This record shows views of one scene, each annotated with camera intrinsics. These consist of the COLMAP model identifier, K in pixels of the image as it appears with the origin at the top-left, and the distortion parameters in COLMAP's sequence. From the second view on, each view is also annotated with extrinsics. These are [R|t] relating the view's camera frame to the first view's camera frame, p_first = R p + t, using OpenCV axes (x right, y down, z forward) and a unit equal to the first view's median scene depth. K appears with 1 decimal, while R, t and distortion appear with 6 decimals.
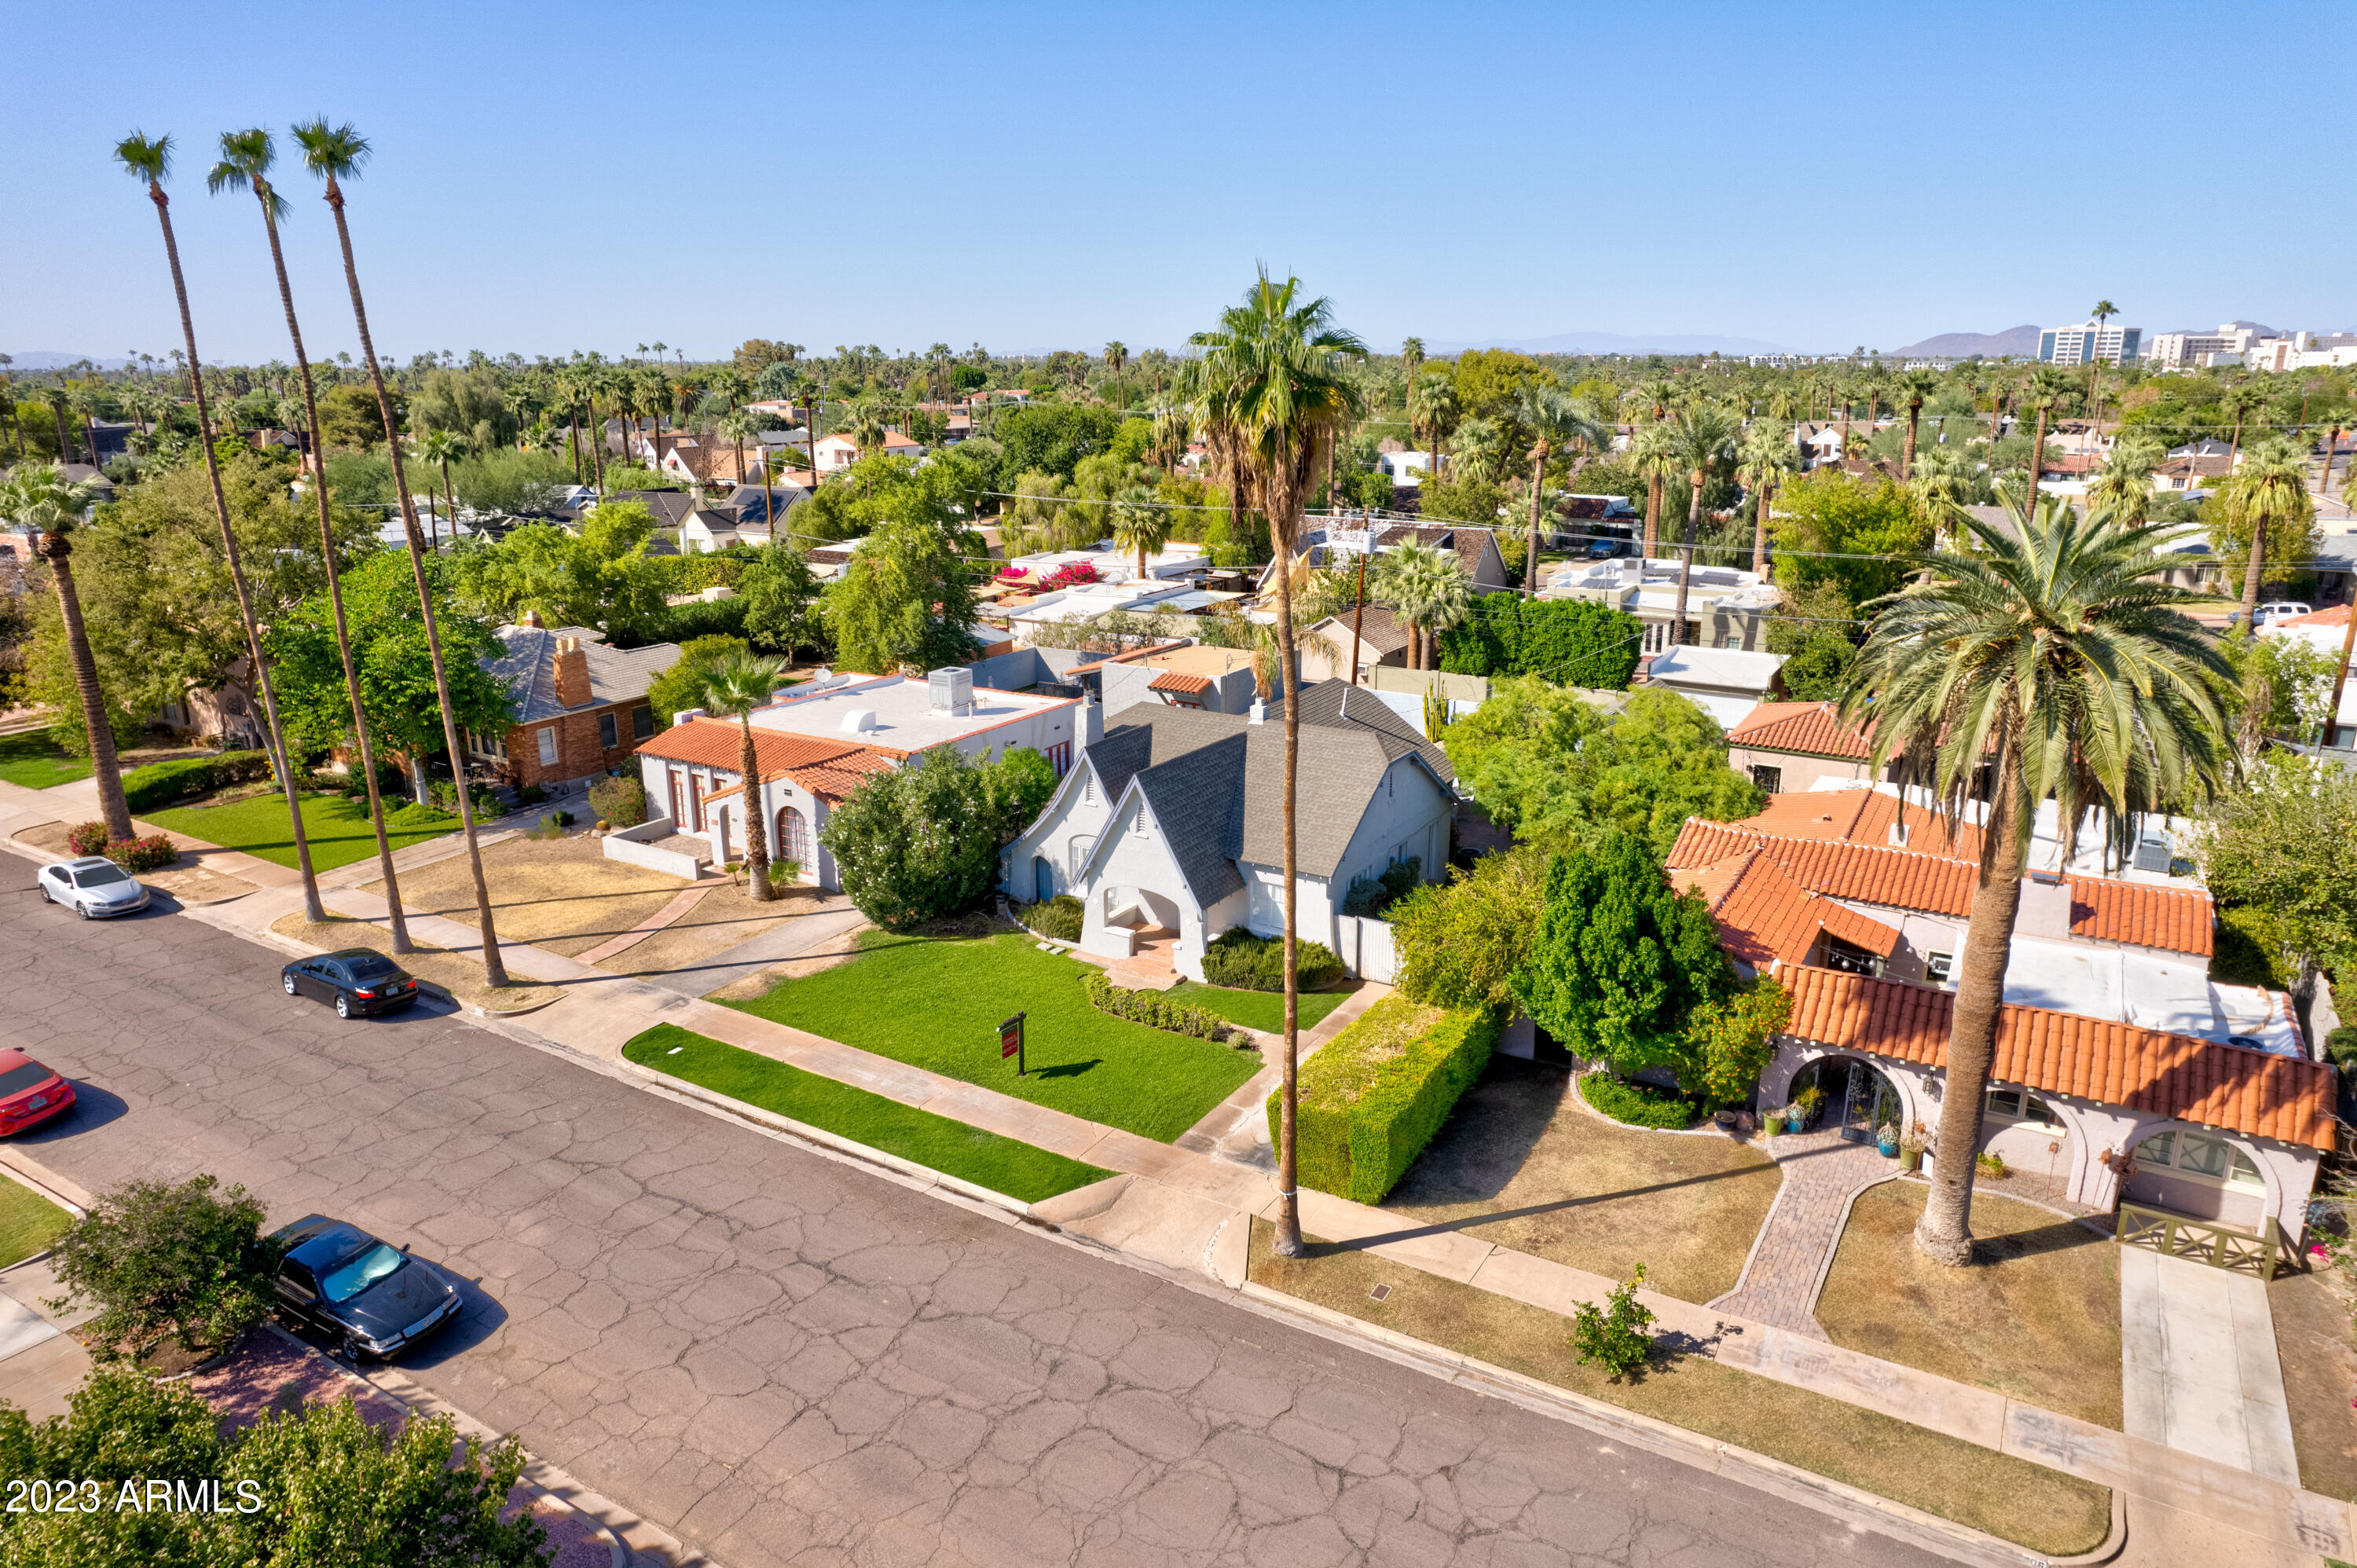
lens RADIAL K [[1510.7, 0, 1178.4], [0, 1510.7, 763.3], [0, 0, 1]] dist [-0.080710, 0.077329]
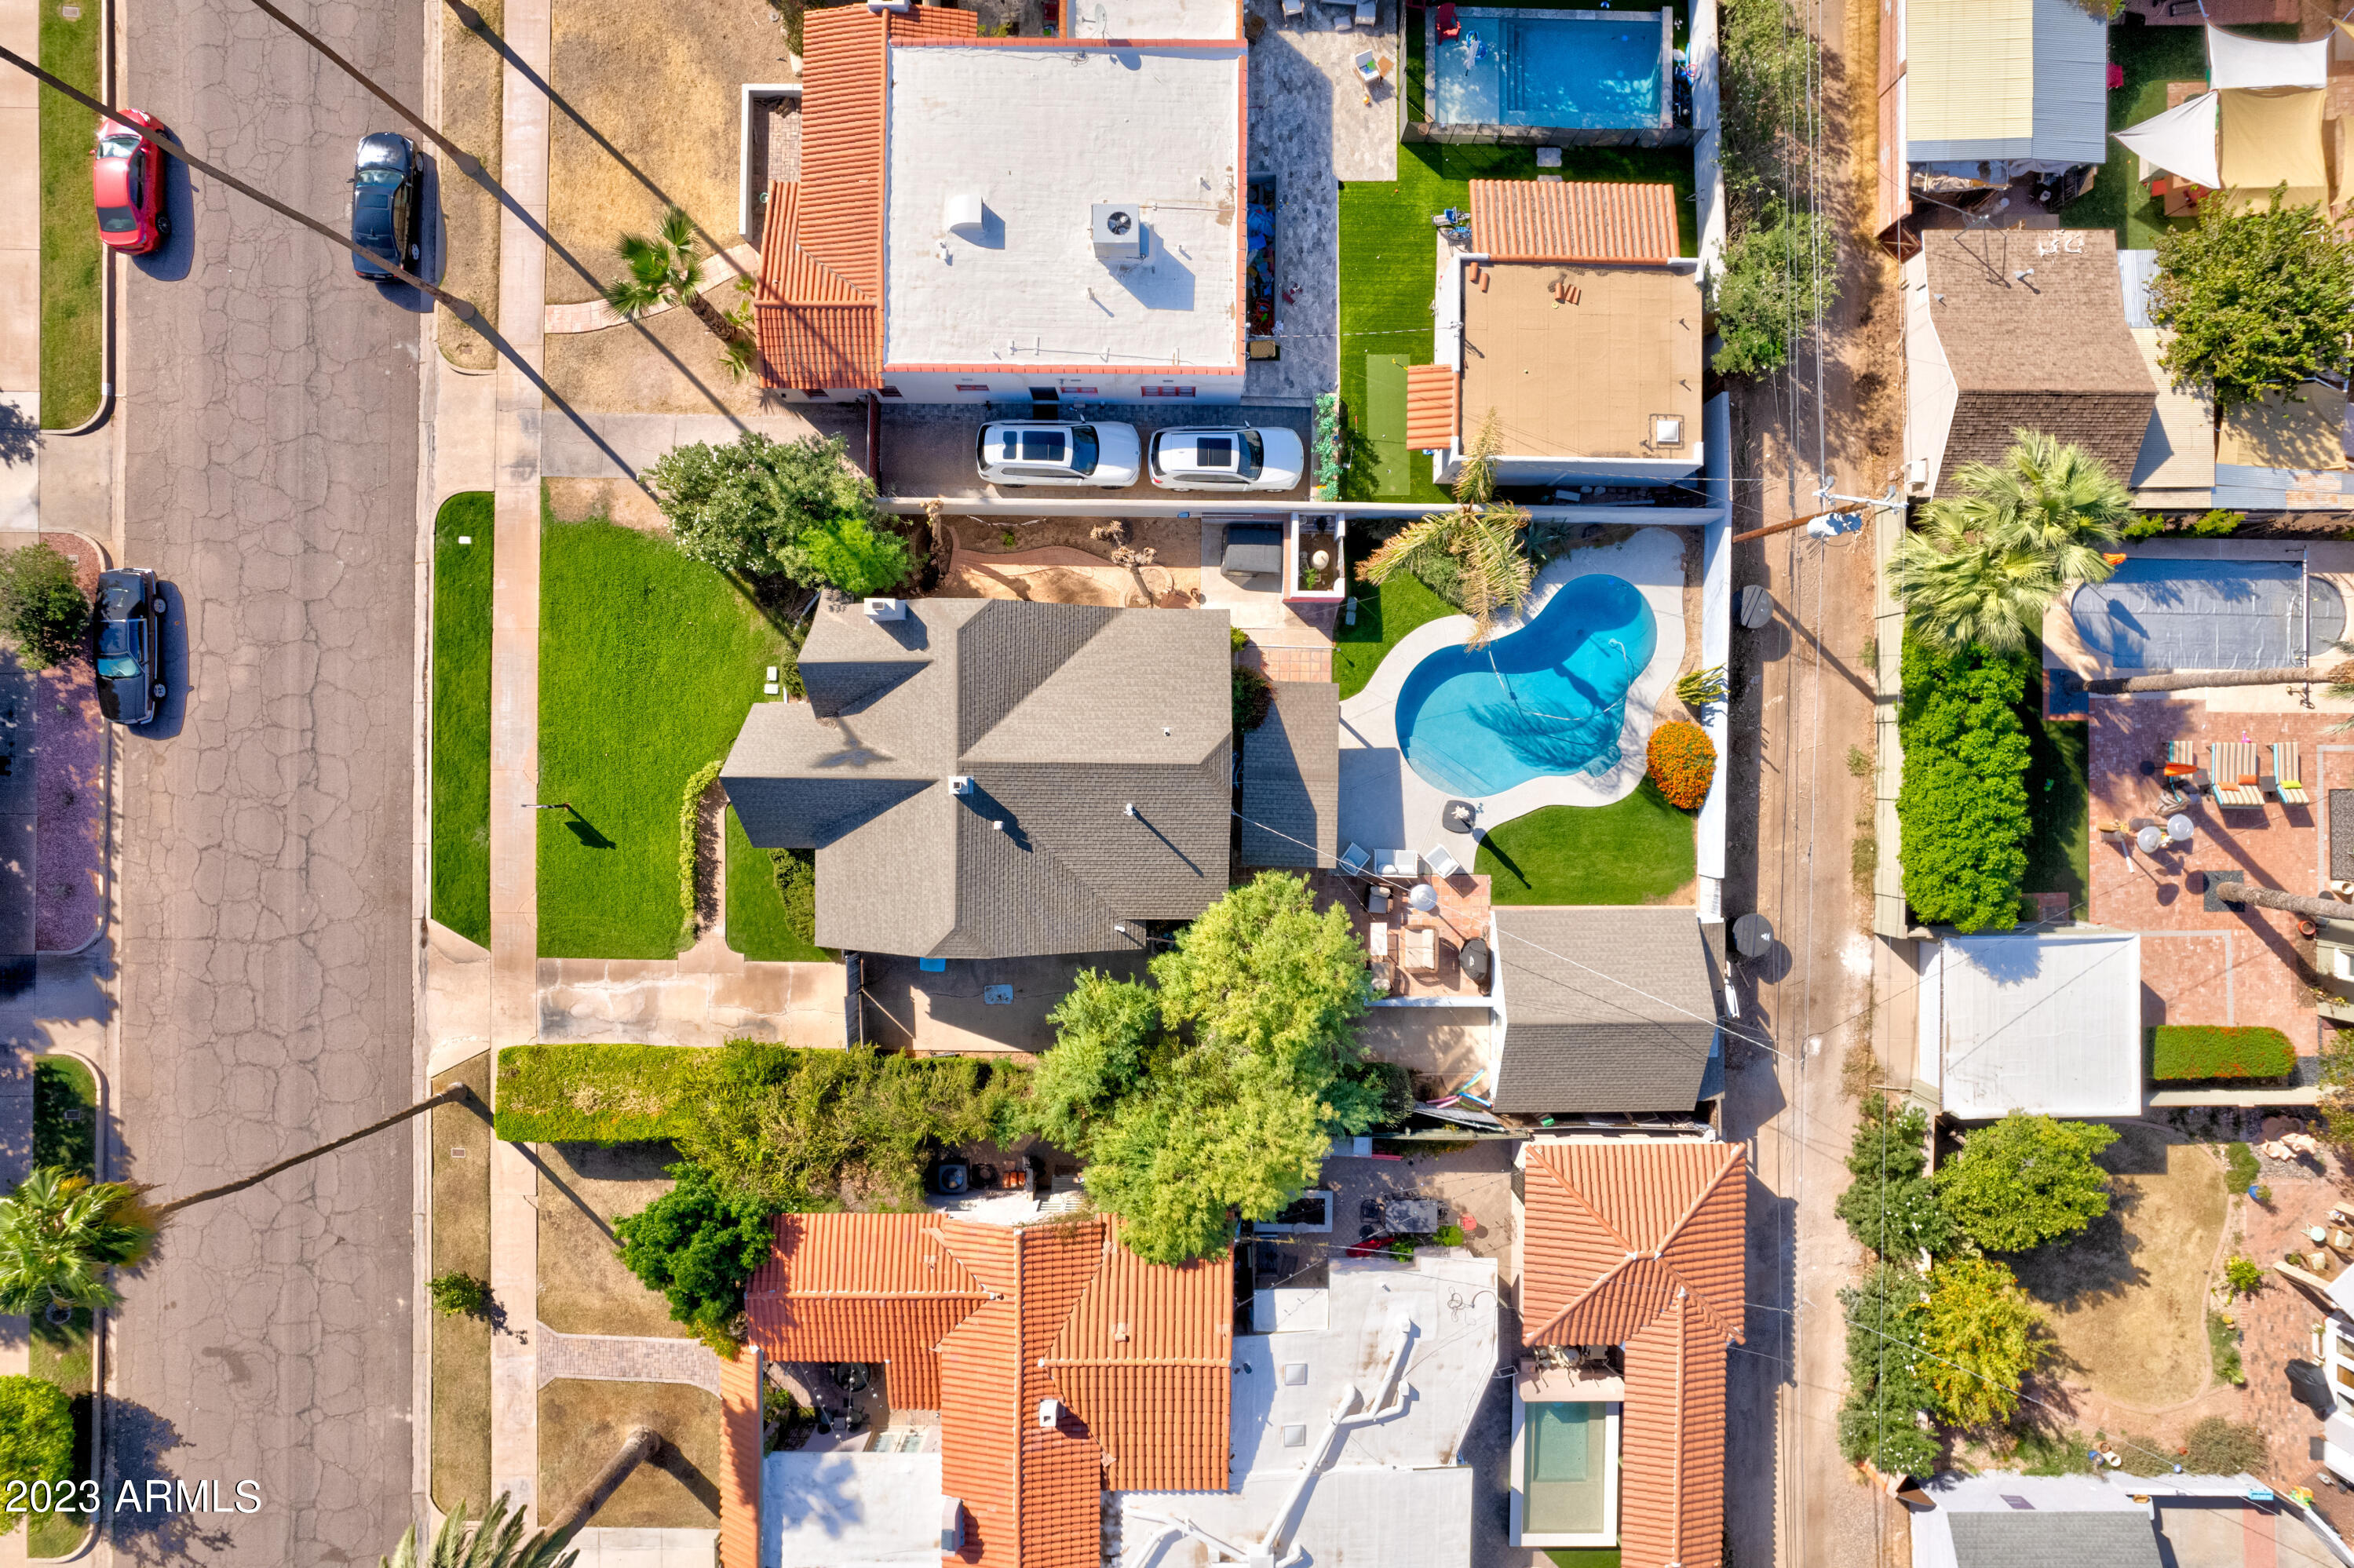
lens RADIAL K [[1508.8, 0, 1176.9], [0, 1508.8, 763.3], [0, 0, 1]] dist [-0.080710, 0.077329]
pose [[0.519710, 0.854340, 0.002145, 0.120378], [-0.219053, 0.130826, 0.966902, -1.028320], [0.825783, -0.502979, 0.255138, 0.994031]]
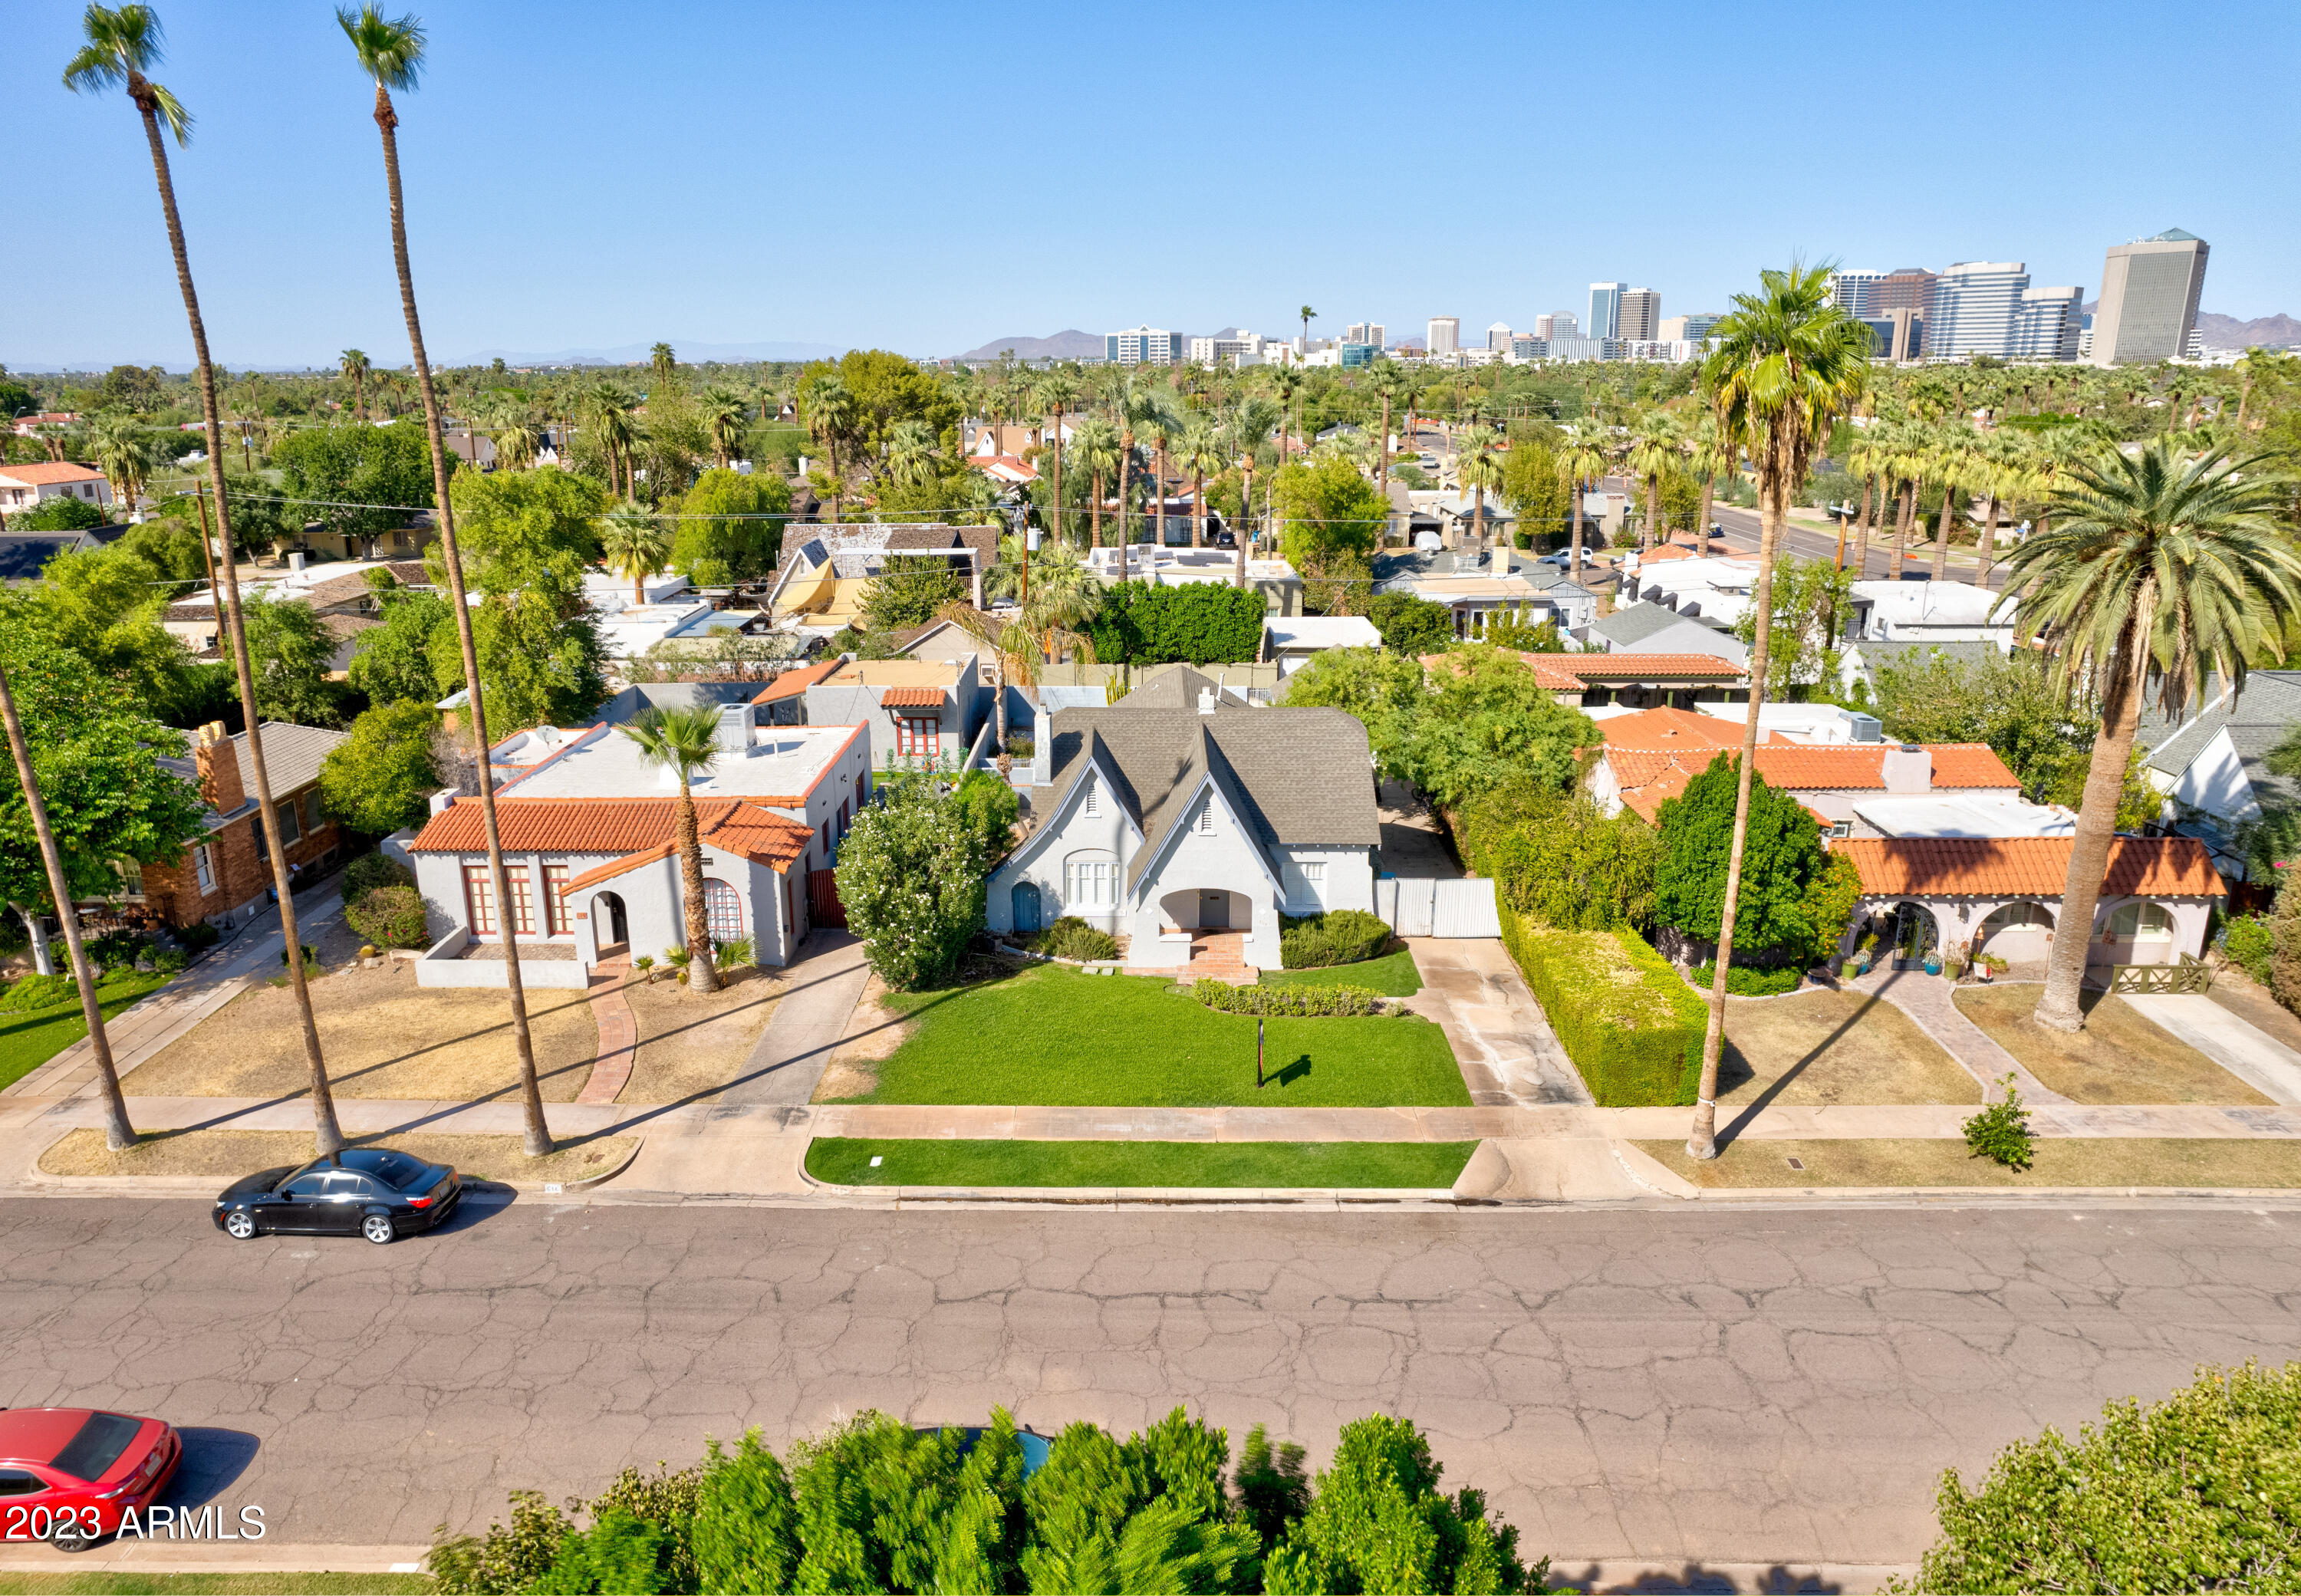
lens RADIAL K [[1534.1, 0, 1106.8], [0, 1534.1, 776.0], [0, 0, 1]] dist [-0.074791, 0.065598]
pose [[0.864045, -0.134274, 0.485177, -0.562922], [0.135029, 0.990272, 0.033588, -0.031555], [-0.484967, 0.036491, 0.873771, 0.163483]]
